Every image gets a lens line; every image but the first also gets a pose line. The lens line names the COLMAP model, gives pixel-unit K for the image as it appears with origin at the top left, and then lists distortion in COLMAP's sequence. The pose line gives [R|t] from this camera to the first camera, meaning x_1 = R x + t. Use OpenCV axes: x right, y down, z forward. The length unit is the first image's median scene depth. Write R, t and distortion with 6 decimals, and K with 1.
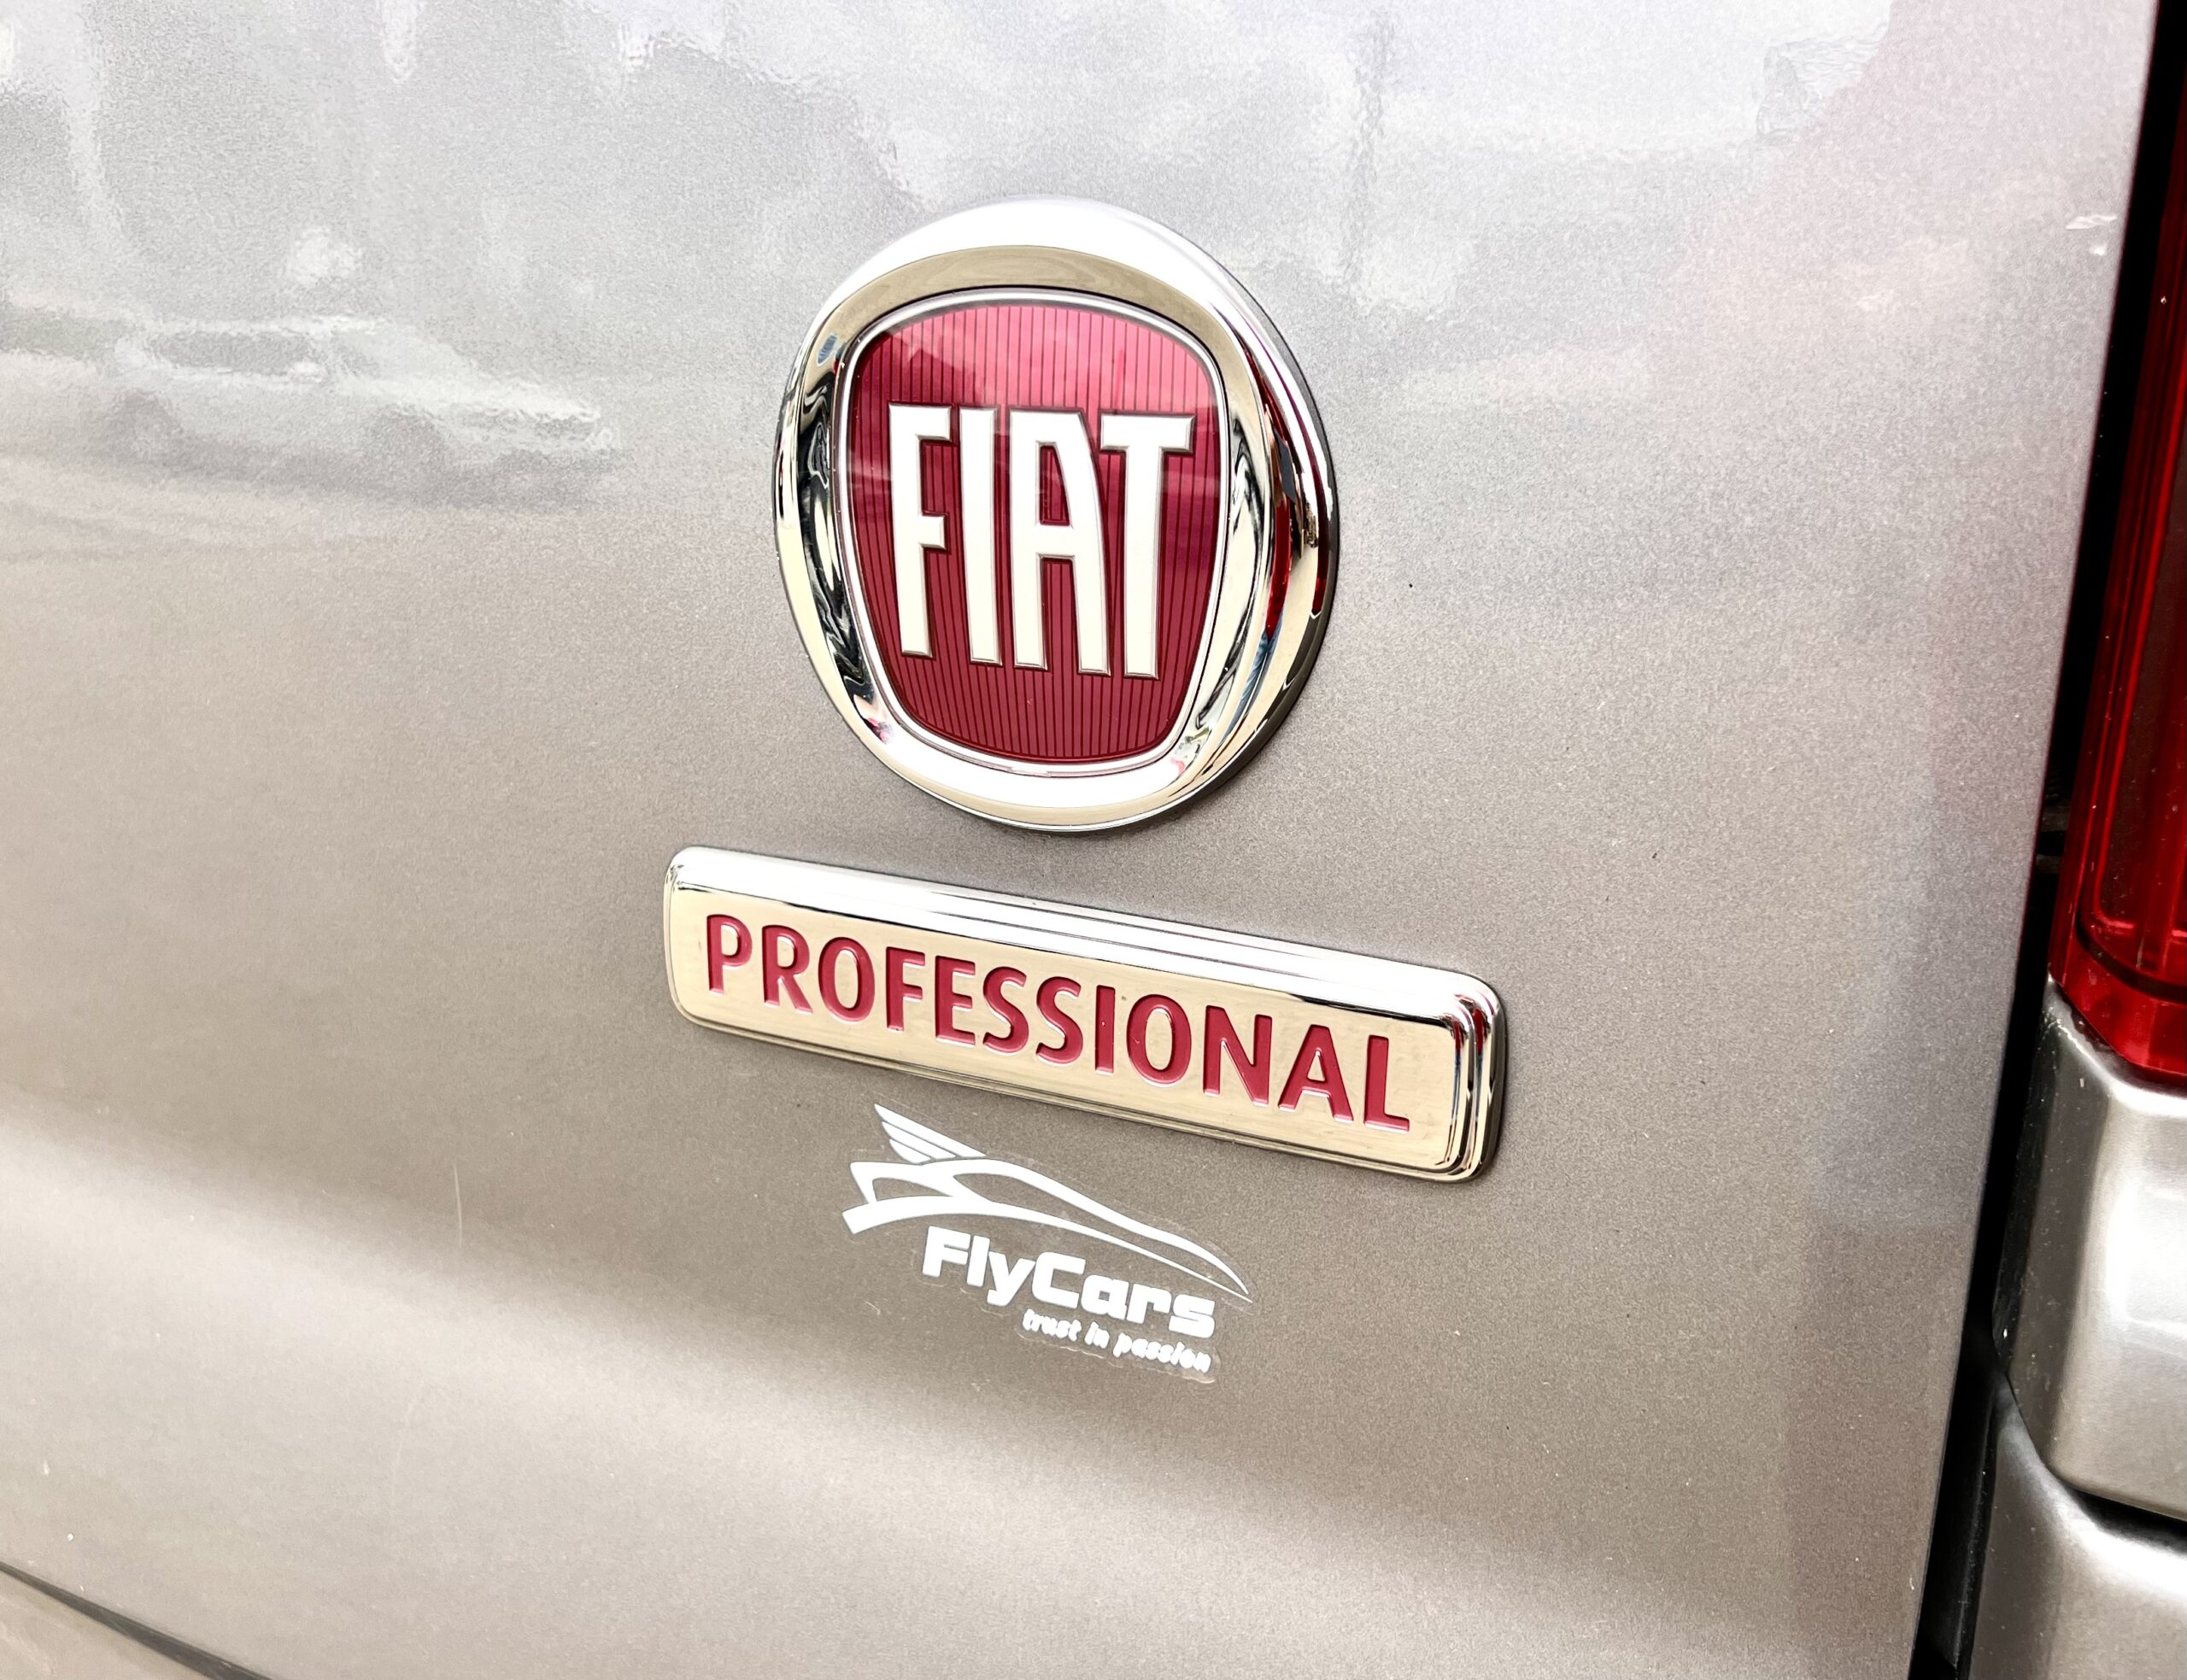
lens RADIAL K [[2096.7, 0, 1096.1], [0, 2096.7, 843.7], [0, 0, 1]] dist [-0.011733, 0.000000]
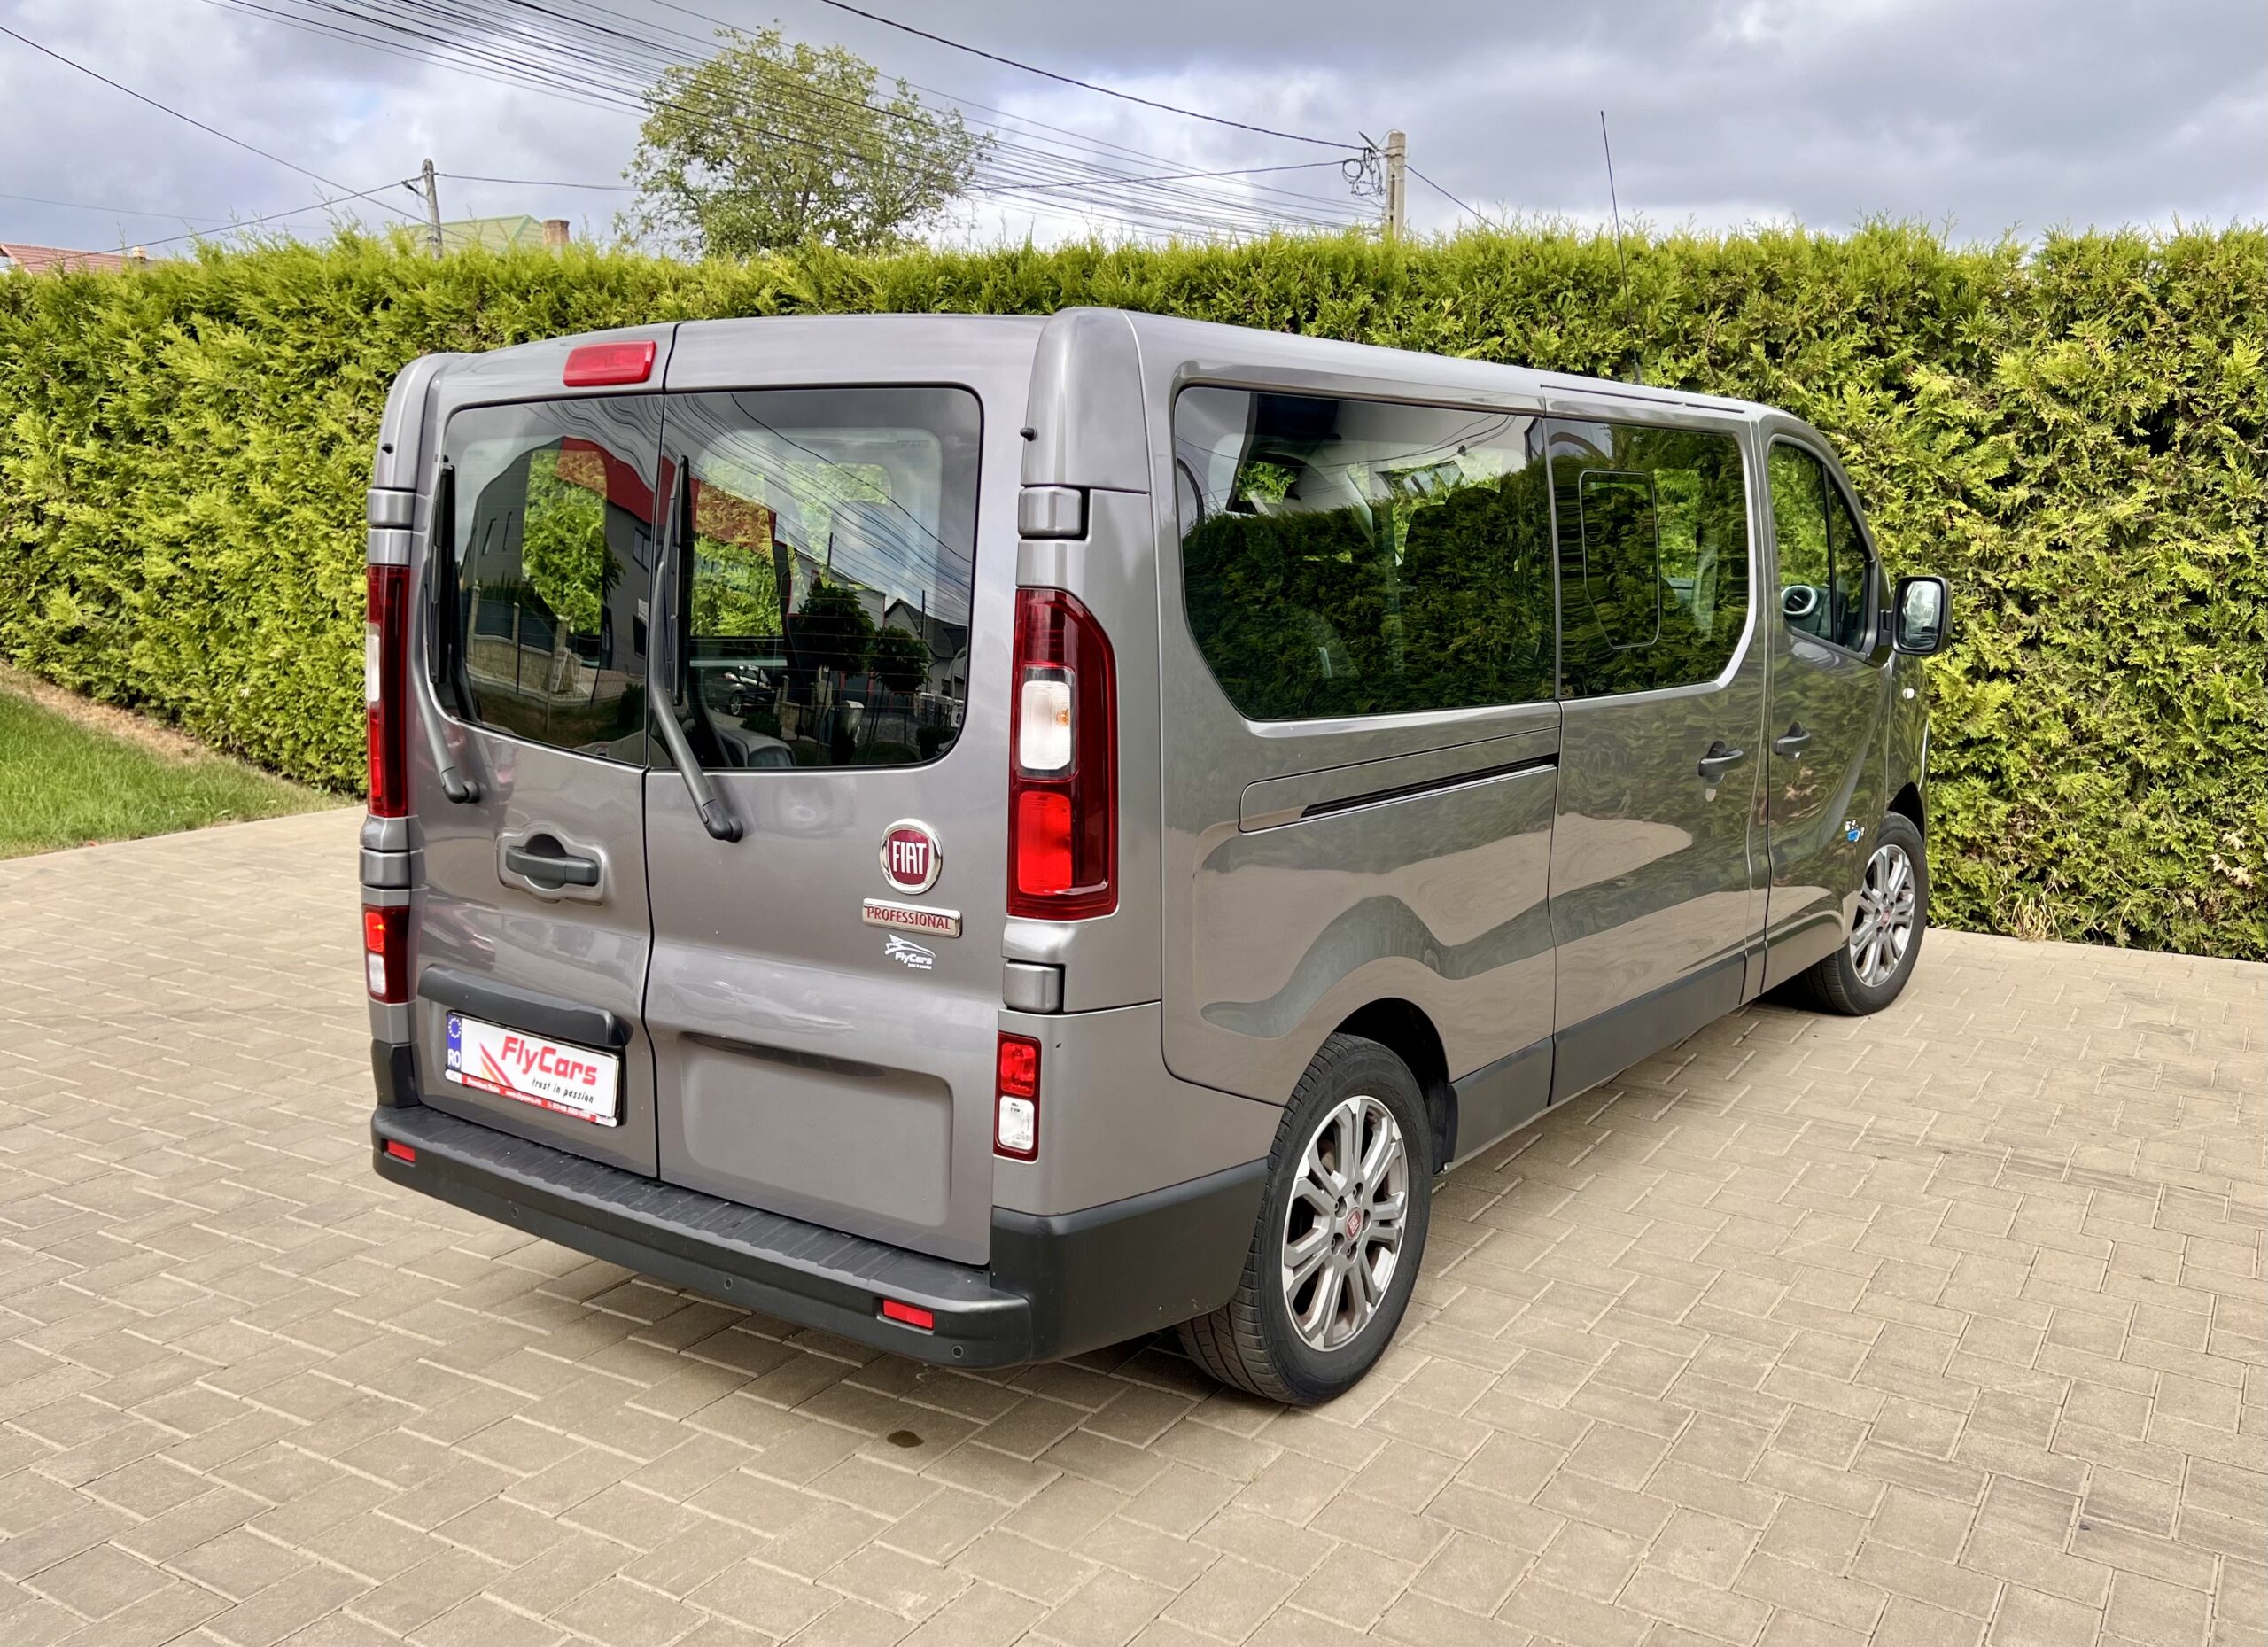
lens RADIAL K [[1928.3, 0, 1146.6], [0, 1928.3, 821.9], [0, 0, 1]] dist [0.066065, -0.004606]
pose [[0.996117, 0.024679, -0.084513, 1.391324], [-0.037322, 0.987760, -0.151453, 0.750649], [0.079741, 0.154019, 0.984845, -5.797568]]
